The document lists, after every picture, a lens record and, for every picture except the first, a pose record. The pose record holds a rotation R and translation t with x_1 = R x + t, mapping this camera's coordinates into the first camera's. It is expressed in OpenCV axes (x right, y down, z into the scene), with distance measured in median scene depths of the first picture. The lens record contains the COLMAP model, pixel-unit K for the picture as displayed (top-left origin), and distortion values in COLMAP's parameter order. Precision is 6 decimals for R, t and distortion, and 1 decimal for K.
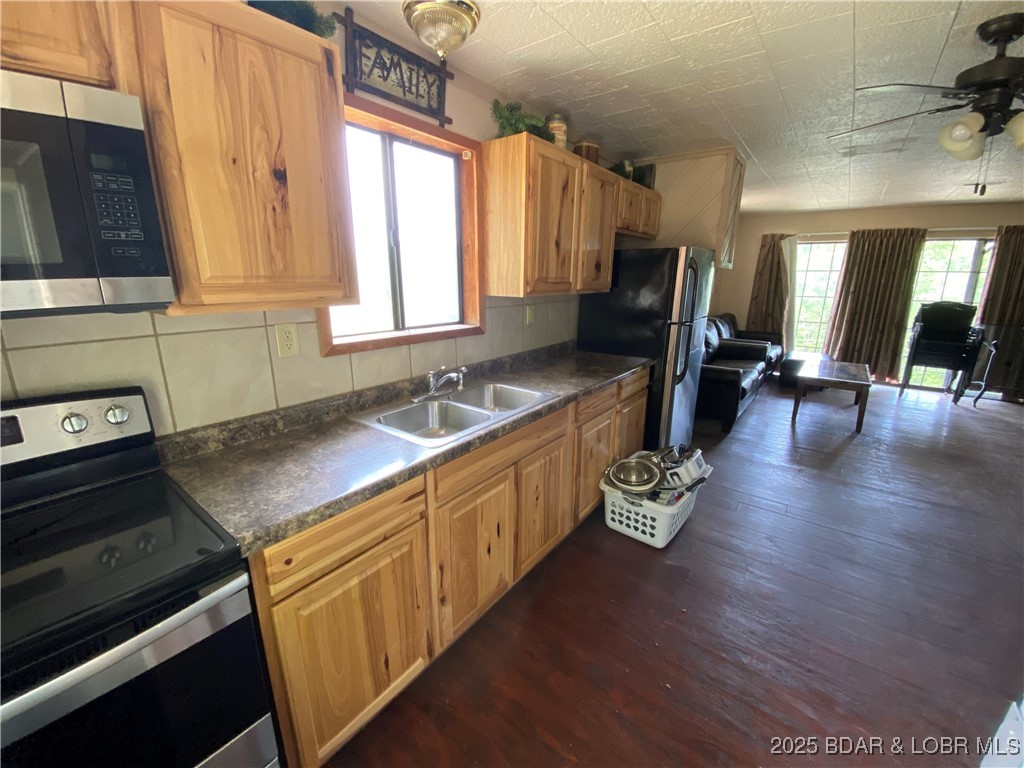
lens RADIAL K [[420.4, 0, 502.4], [0, 420.4, 386.2], [0, 0, 1]] dist [0.002550, -0.012505]
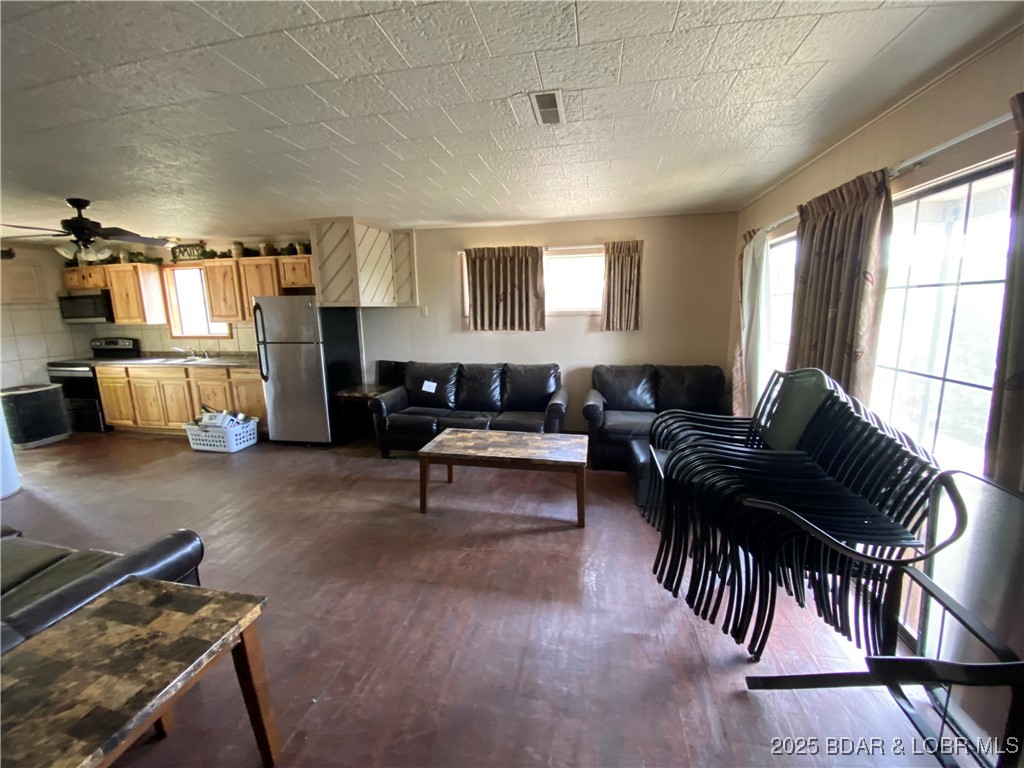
lens RADIAL K [[420.4, 0, 511.3], [0, 420.4, 384.2], [0, 0, 1]] dist [0.002550, -0.012505]
pose [[0.452949, 0.149510, -0.878911, 1.518431], [-0.207815, 0.976388, 0.058994, -0.189543], [0.866978, 0.155929, 0.473324, 0.718199]]
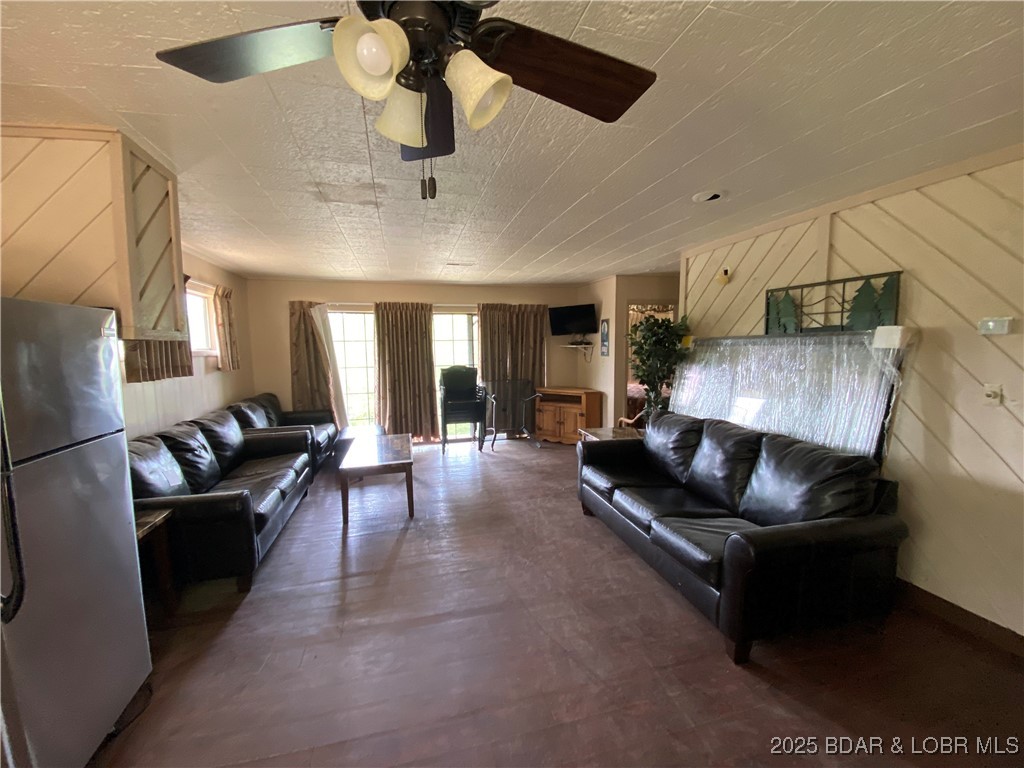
lens RADIAL K [[420.4, 0, 513.3], [0, 420.4, 384.2], [0, 0, 1]] dist [0.002550, -0.012505]
pose [[0.599395, -0.087379, 0.795670, 0.219313], [0.213258, 0.975529, -0.053521, -0.055455], [-0.771522, 0.201764, 0.603361, 0.175773]]
